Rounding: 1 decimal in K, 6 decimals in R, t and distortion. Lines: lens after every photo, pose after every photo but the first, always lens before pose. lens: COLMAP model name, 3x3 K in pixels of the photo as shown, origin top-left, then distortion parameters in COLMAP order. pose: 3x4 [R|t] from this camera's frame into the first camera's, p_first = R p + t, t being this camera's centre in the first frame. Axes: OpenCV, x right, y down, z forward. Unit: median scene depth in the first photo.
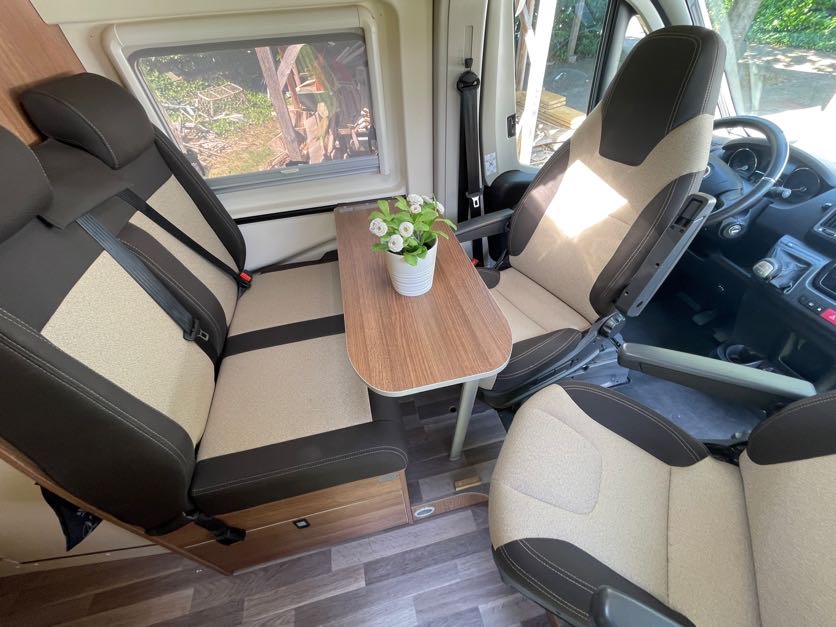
lens RADIAL K [[339.5, 0, 416.5], [0, 339.5, 315.5], [0, 0, 1]] dist [-0.001683, 0.000635]
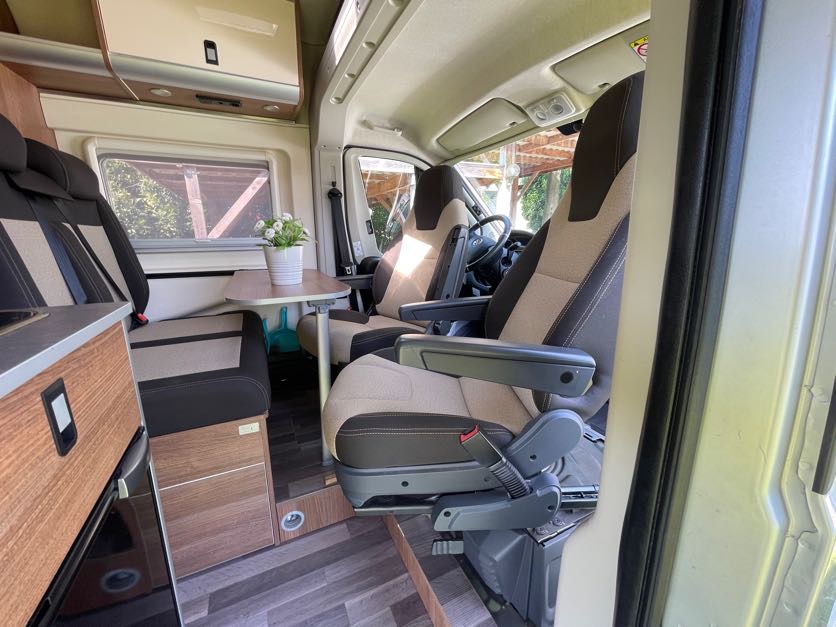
lens RADIAL K [[339.5, 0, 415.1], [0, 339.5, 314.7], [0, 0, 1]] dist [-0.001683, 0.000635]
pose [[0.975904, -0.002947, 0.218182, 0.157744], [0.111593, 0.865992, -0.487448, 0.603009], [-0.187507, 0.500050, 0.845453, -0.149477]]
